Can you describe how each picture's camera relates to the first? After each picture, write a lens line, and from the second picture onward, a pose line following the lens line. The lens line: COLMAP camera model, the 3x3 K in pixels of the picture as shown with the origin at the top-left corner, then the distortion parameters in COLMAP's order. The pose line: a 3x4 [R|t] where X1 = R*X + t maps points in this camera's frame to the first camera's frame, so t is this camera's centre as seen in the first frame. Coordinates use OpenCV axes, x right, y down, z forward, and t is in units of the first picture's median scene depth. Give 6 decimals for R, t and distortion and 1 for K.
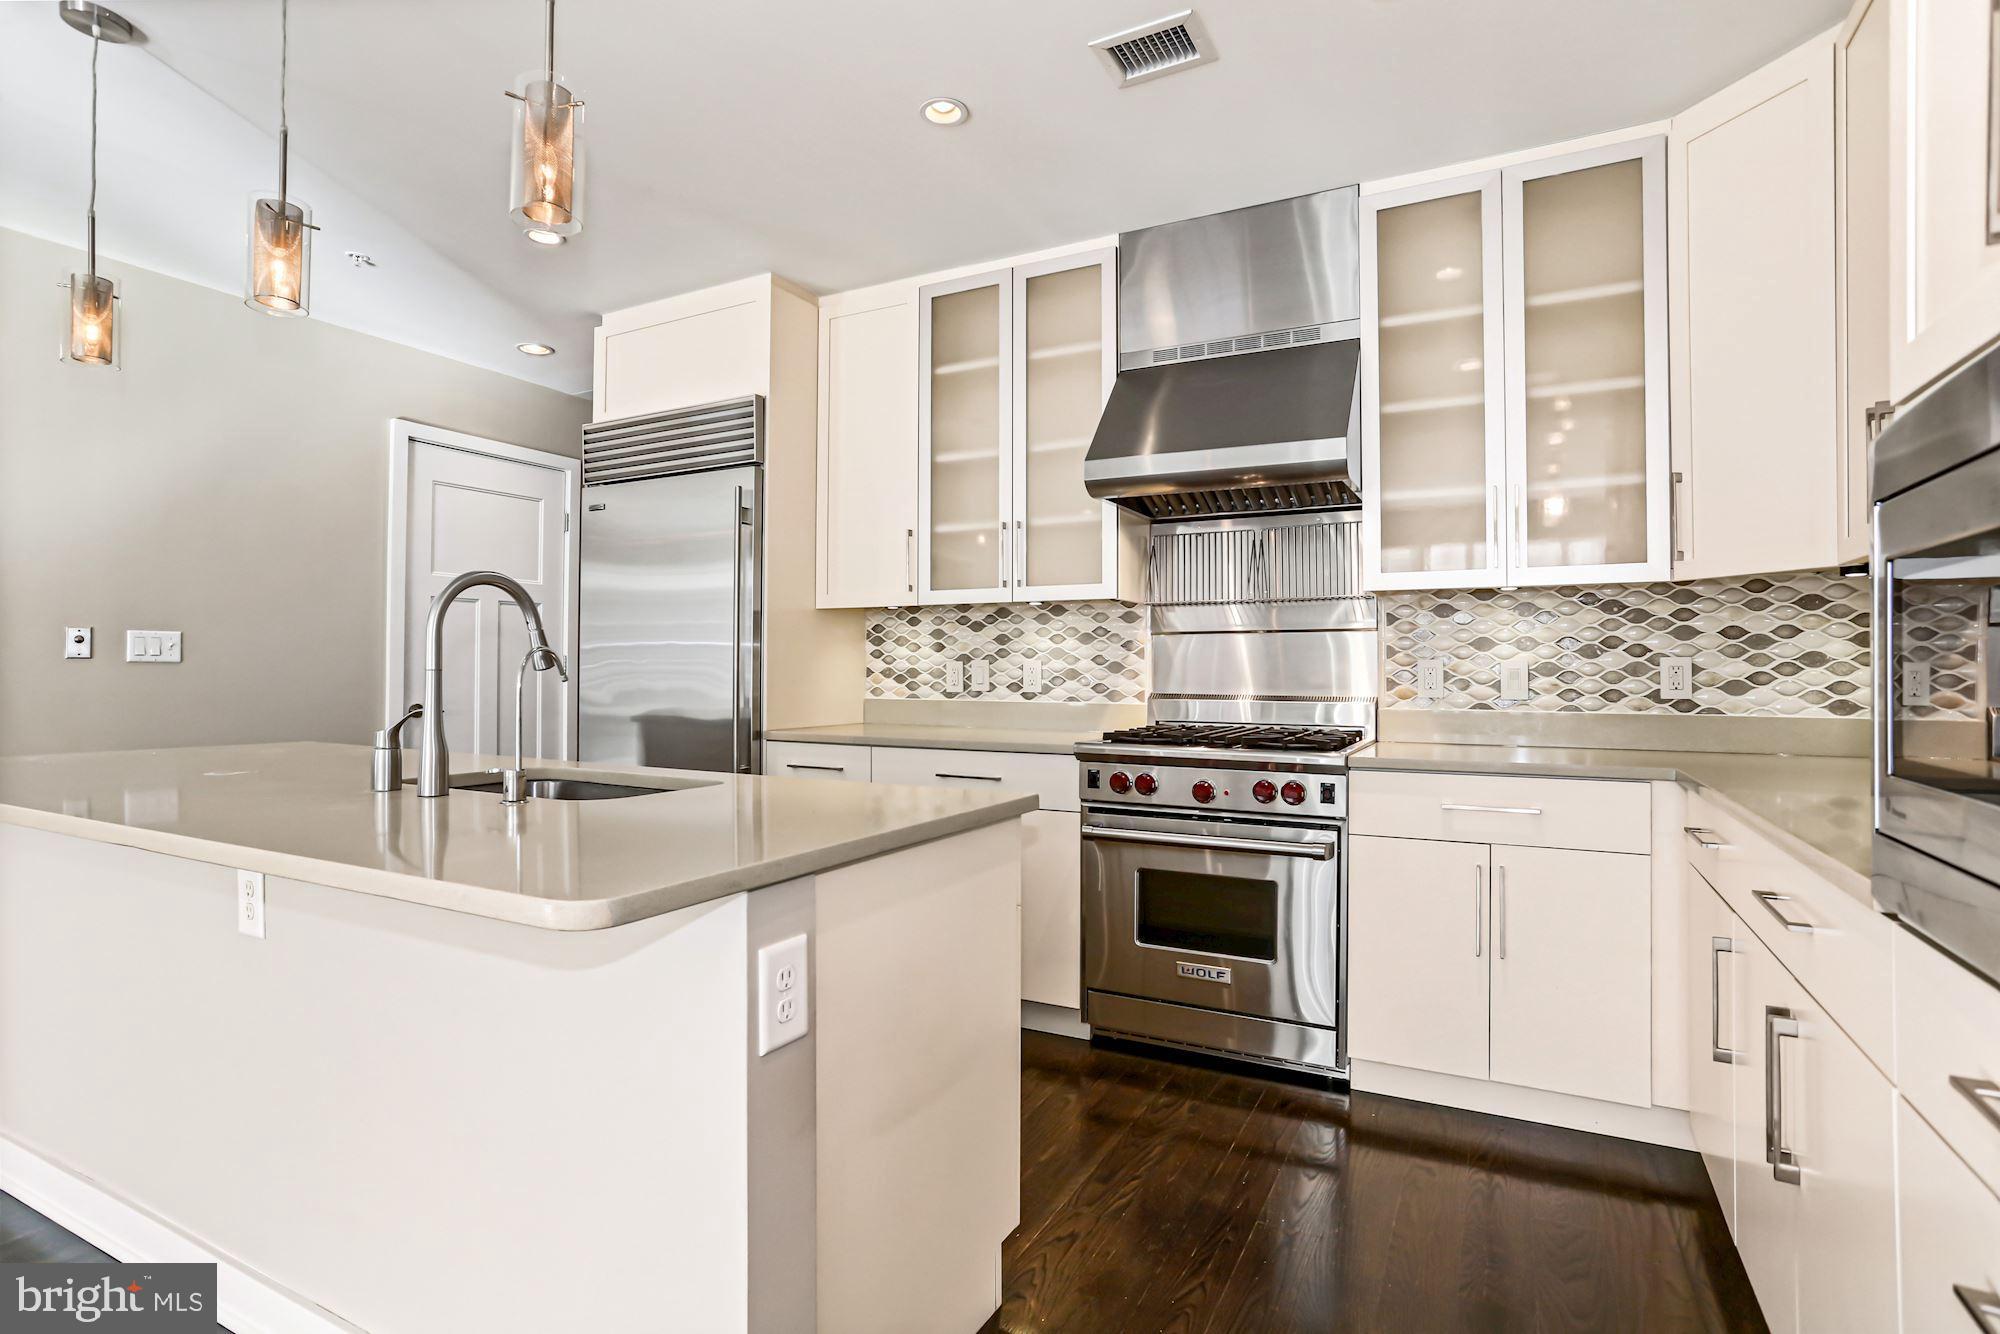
lens RADIAL K [[1038.7, 0, 1006.3], [0, 1038.7, 658.2], [0, 0, 1]] dist [-0.003988, 0.000911]
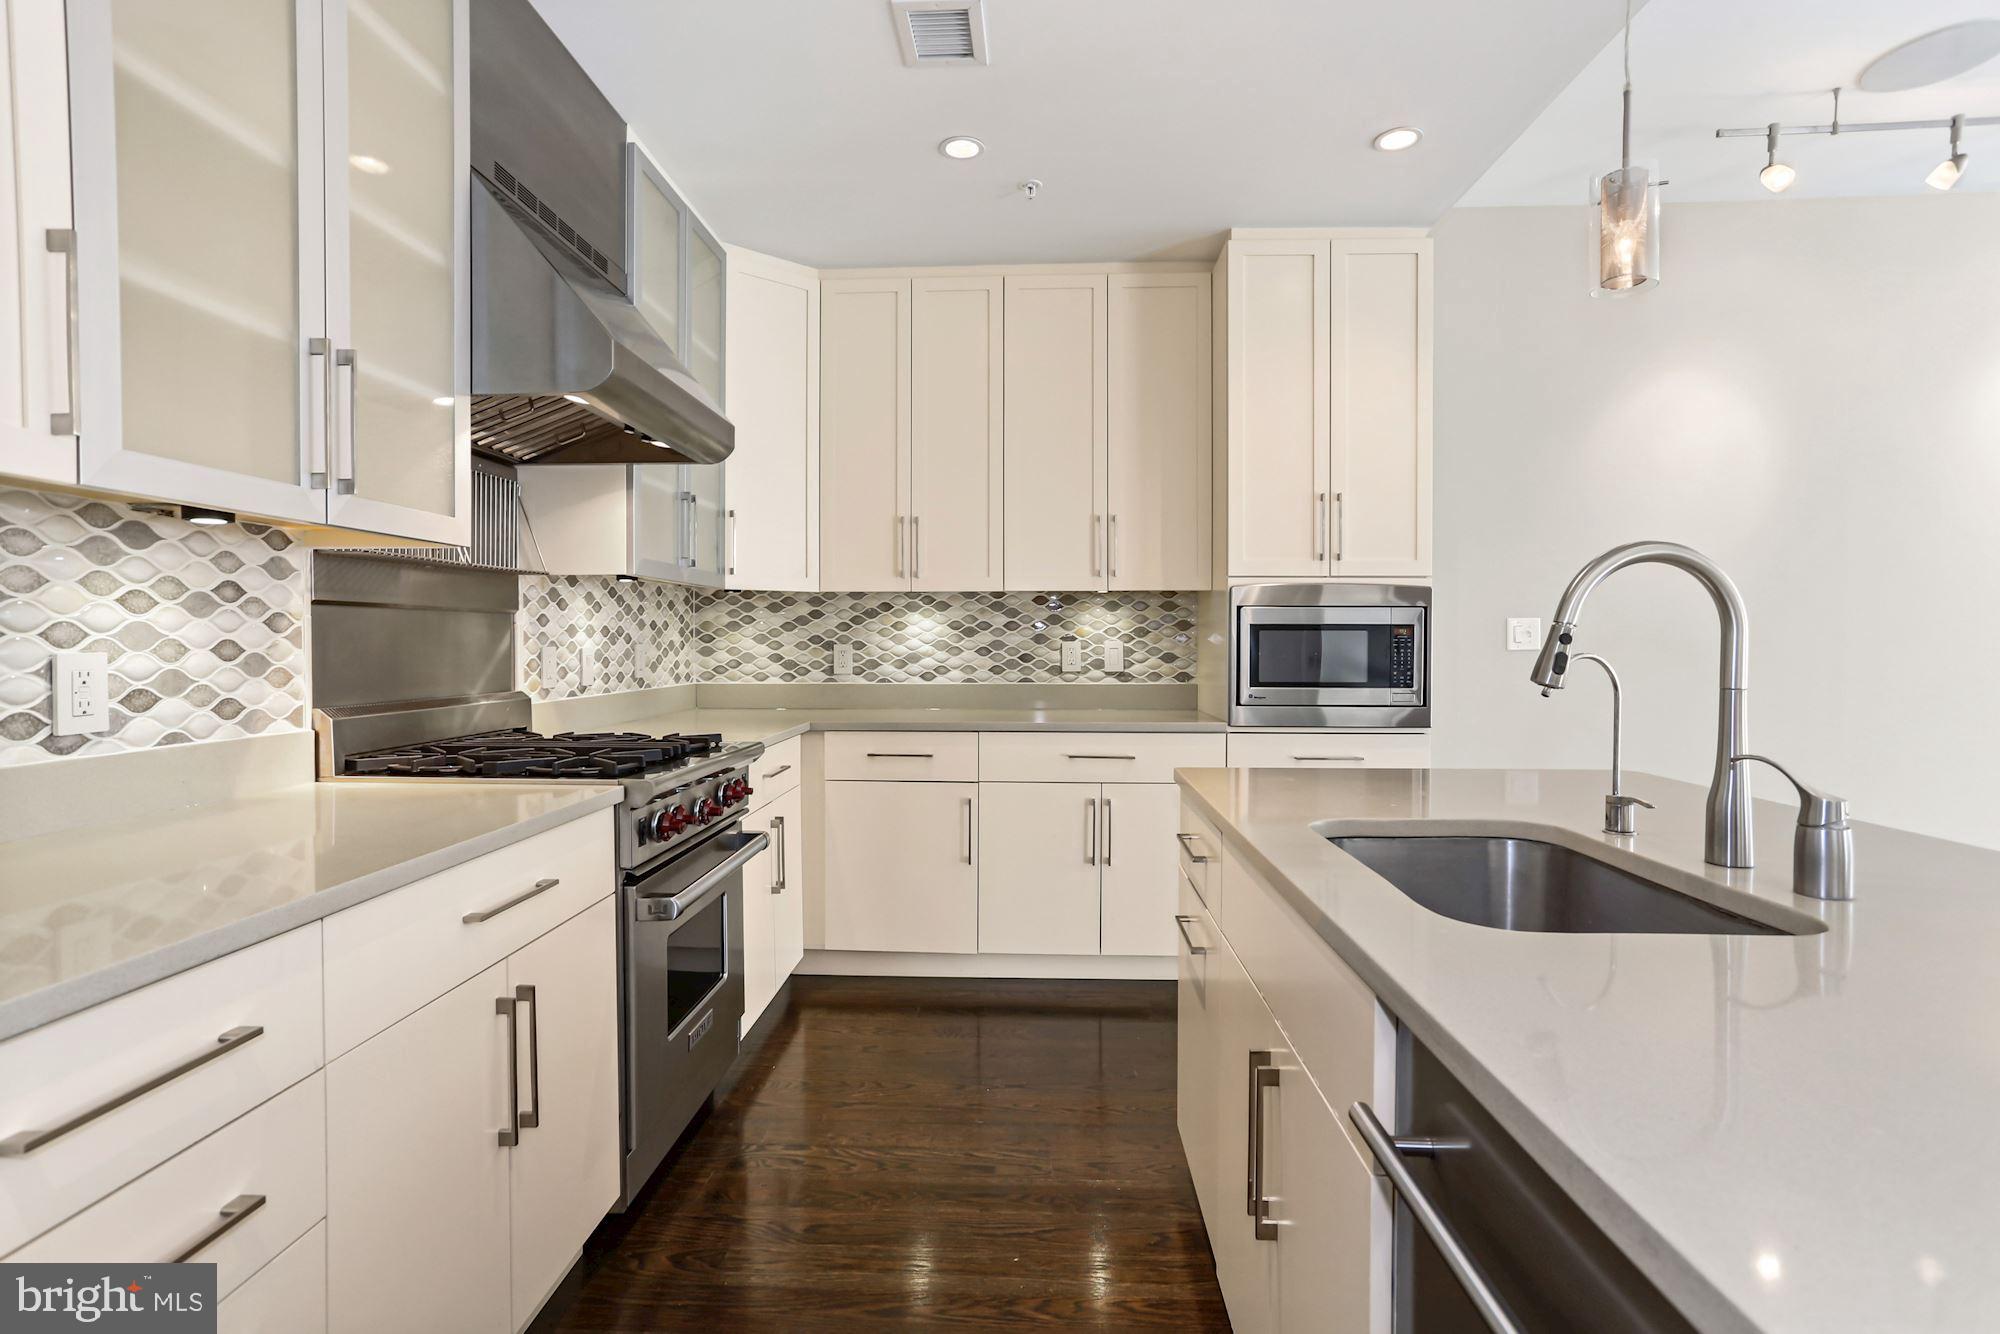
lens RADIAL K [[975.8, 0, 986.5], [0, 975.8, 654.1], [0, 0, 1]] dist [-0.004081, 0.005640]
pose [[-0.423865, -0.016546, 0.905574, -0.474336], [-0.013584, 0.999837, 0.011910, -0.006776], [-0.905623, -0.007253, -0.424021, 0.879774]]
